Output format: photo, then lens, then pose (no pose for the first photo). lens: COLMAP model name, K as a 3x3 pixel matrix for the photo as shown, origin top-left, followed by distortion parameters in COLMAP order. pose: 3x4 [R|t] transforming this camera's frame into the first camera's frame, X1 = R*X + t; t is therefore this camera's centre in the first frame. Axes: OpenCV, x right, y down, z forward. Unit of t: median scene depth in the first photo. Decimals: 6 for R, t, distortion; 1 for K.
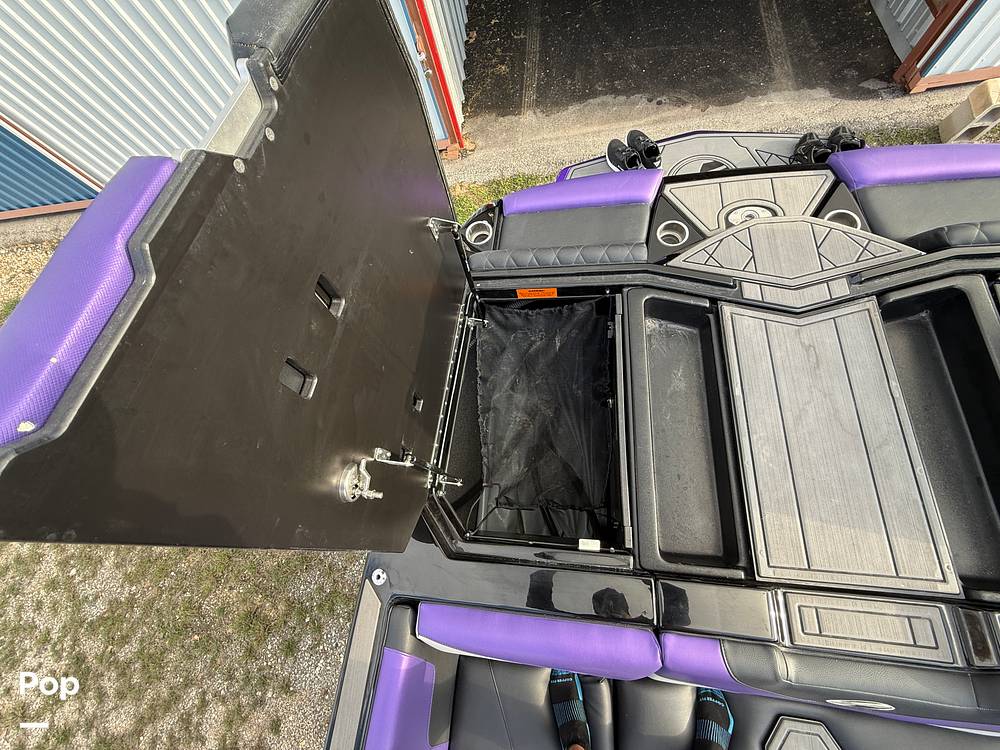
lens RADIAL K [[402.2, 0, 498.7], [0, 402.2, 372.8], [0, 0, 1]] dist [0.000141, -0.000278]
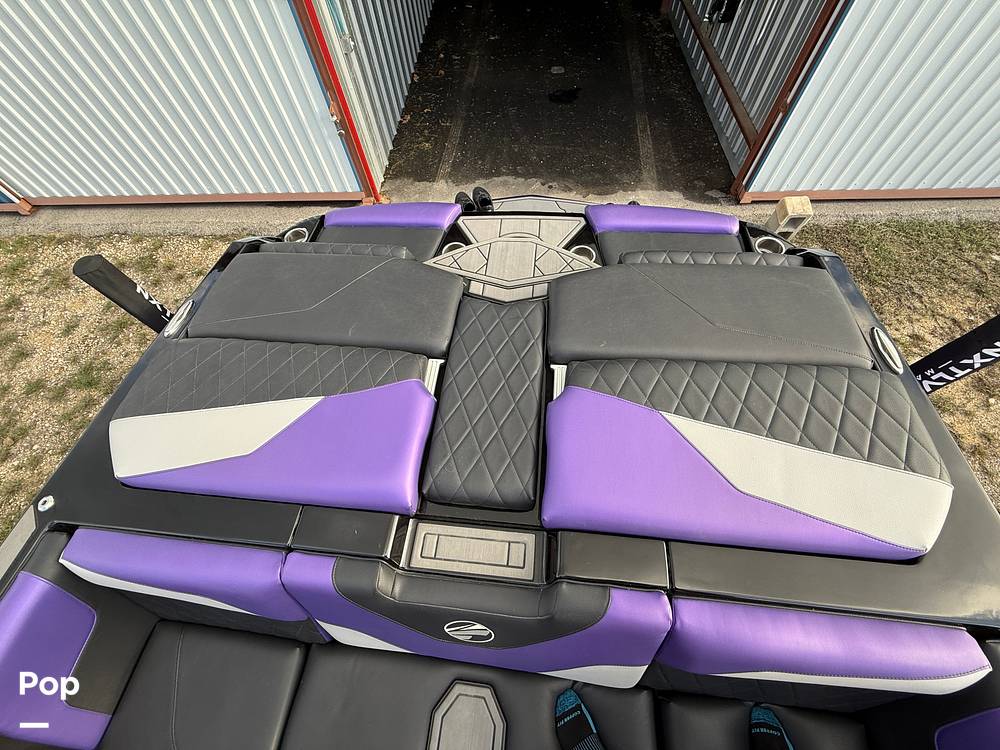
lens RADIAL K [[402.2, 0, 498.3], [0, 402.2, 370.9], [0, 0, 1]] dist [0.000141, -0.000278]
pose [[0.992156, 0.089623, 0.087144, 0.258894], [-0.072646, 0.980703, -0.181505, 0.105458], [-0.101729, 0.173750, 0.979521, -0.054751]]
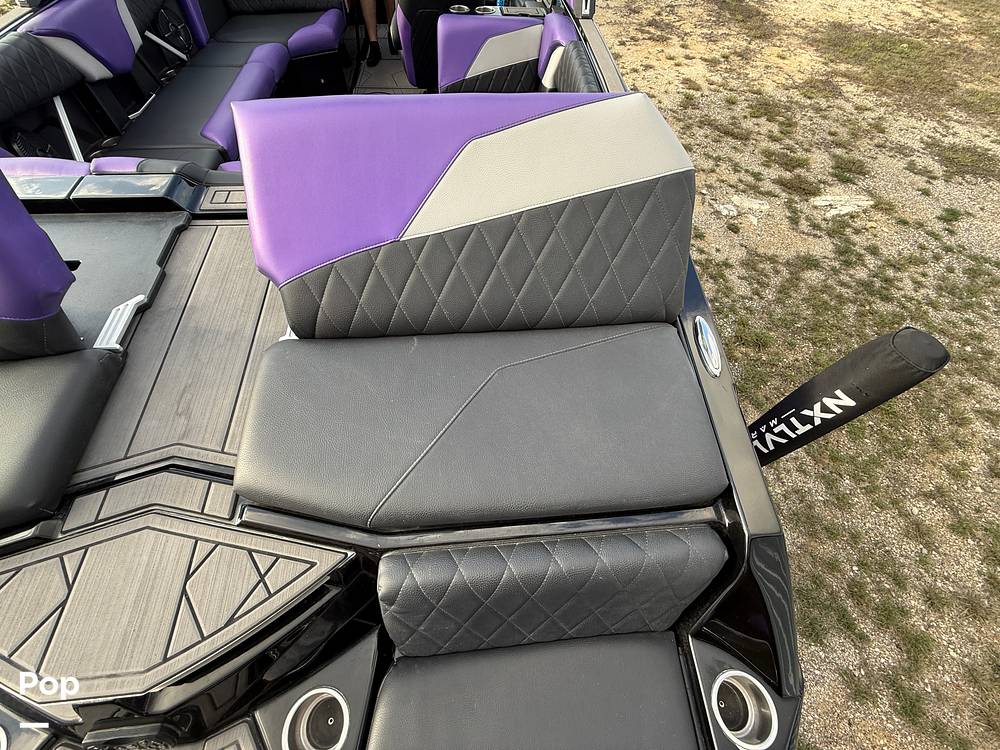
lens RADIAL K [[402.2, 0, 497.6], [0, 402.2, 376.1], [0, 0, 1]] dist [0.000141, -0.000278]
pose [[-0.977715, 0.205068, 0.044960, 0.066651], [-0.093194, -0.615847, 0.782334, -0.253827], [0.188120, 0.760710, 0.621234, 0.237881]]
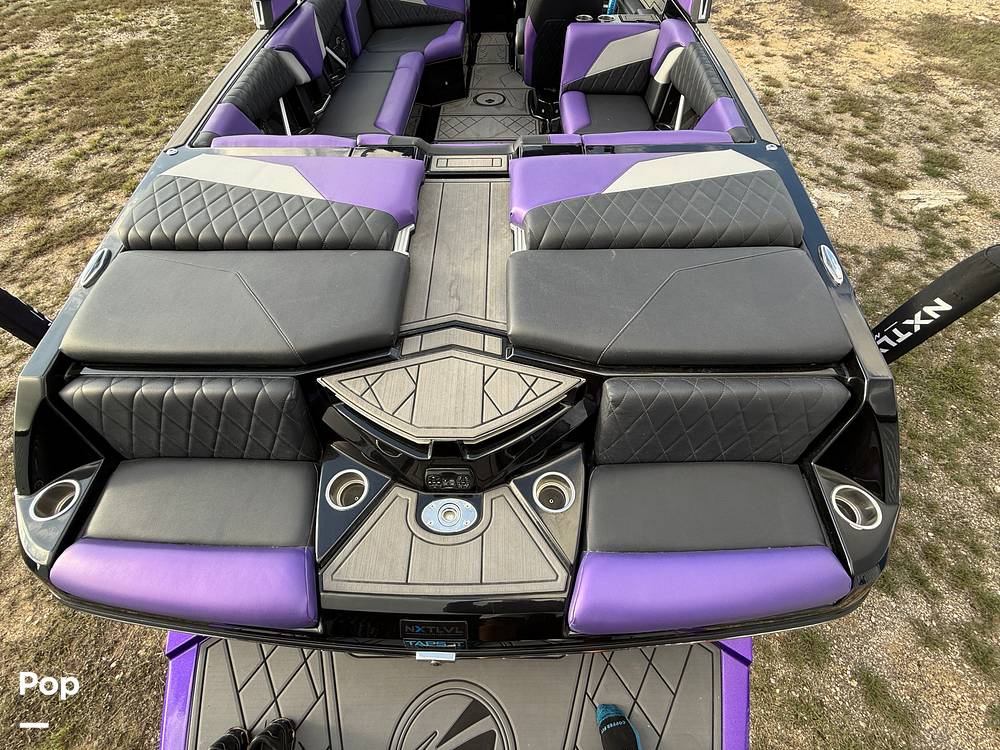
lens RADIAL K [[402.2, 0, 491.5], [0, 402.2, 378.1], [0, 0, 1]] dist [0.000141, -0.000278]
pose [[-0.977730, 0.151213, 0.145526, 0.215313], [0.022279, -0.614721, 0.788430, -0.416802], [0.208679, 0.774114, 0.597662, 0.212290]]
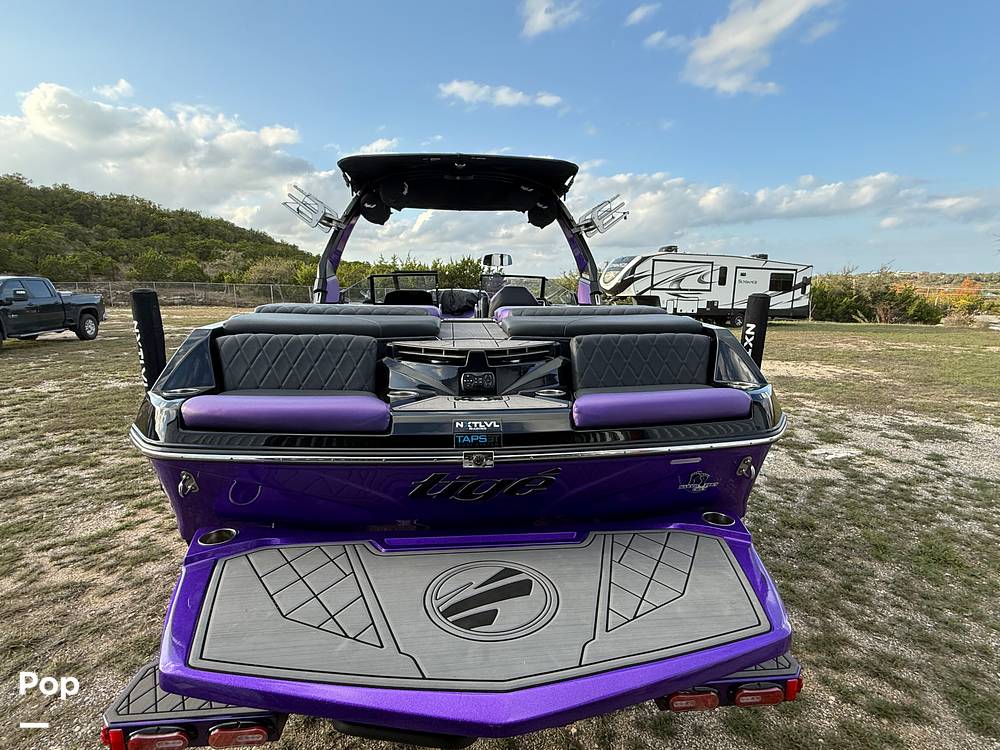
lens RADIAL K [[496.0, 0, 492.9], [0, 496.0, 372.5], [0, 0, 1]] dist [-0.001867, 0.000101]
pose [[-0.973211, 0.196281, -0.119726, 0.378068], [-0.085280, 0.175414, 0.980794, -0.832342], [0.213513, 0.964730, -0.153976, 0.590764]]
